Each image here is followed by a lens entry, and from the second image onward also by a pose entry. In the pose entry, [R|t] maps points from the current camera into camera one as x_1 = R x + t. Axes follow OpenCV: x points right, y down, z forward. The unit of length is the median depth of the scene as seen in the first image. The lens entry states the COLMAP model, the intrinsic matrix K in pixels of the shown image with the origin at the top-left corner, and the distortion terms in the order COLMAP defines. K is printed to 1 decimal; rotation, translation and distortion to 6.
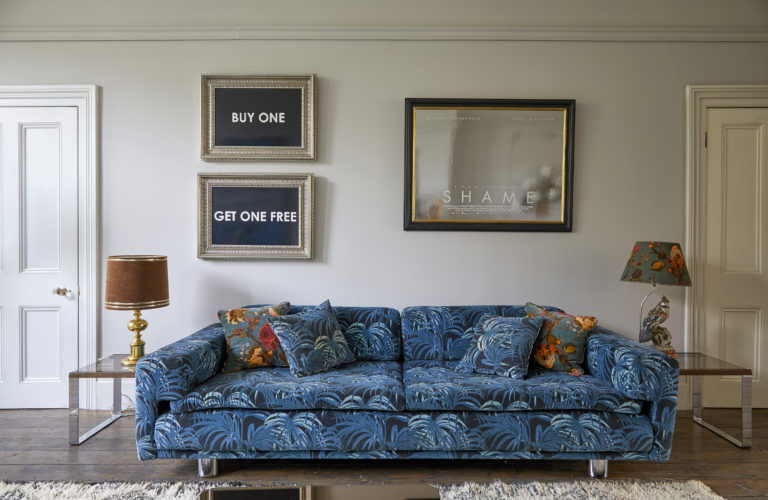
lens RADIAL K [[497.8, 0, 387.0], [0, 497.8, 242.0], [0, 0, 1]] dist [0.006090, -0.002442]
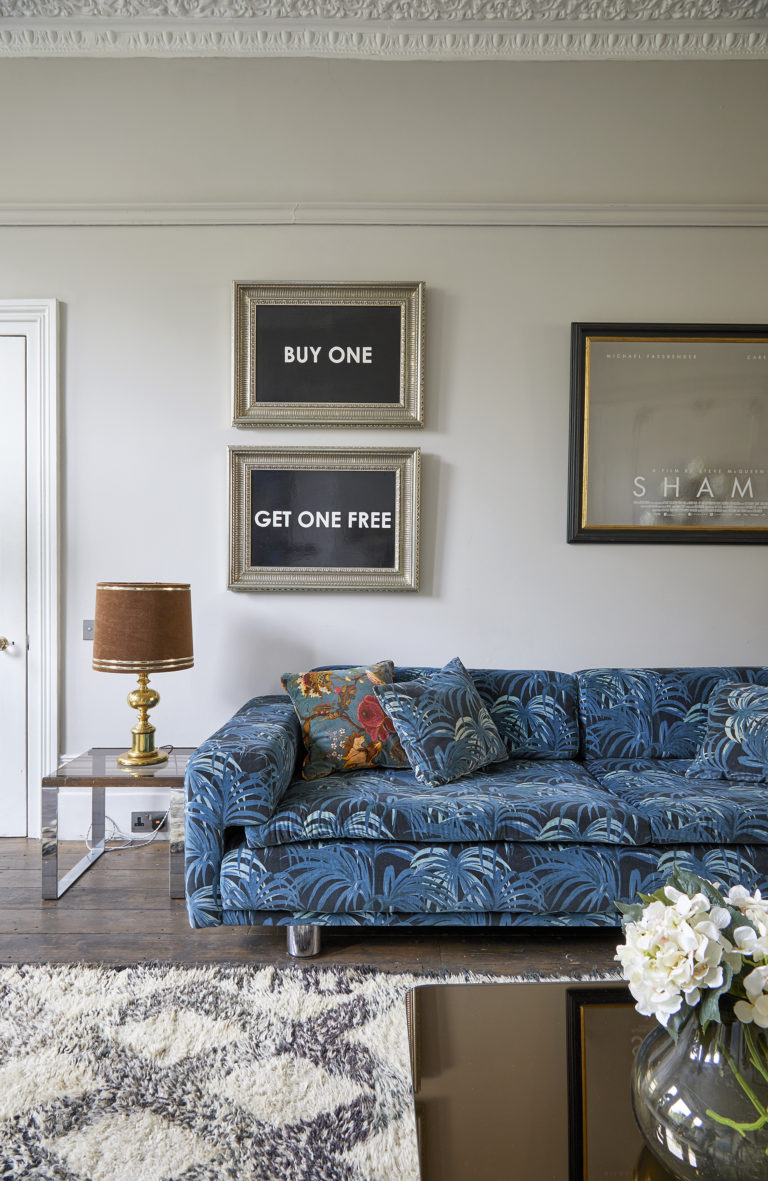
lens RADIAL K [[765.4, 0, 385.9], [0, 765.4, 584.9], [0, 0, 1]] dist [0.006090, -0.002442]
pose [[0.999997, 0.001396, 0.001998, -0.231544], [-0.001413, 0.999961, 0.008697, 0.023827], [-0.001986, -0.008700, 0.999960, 0.090547]]
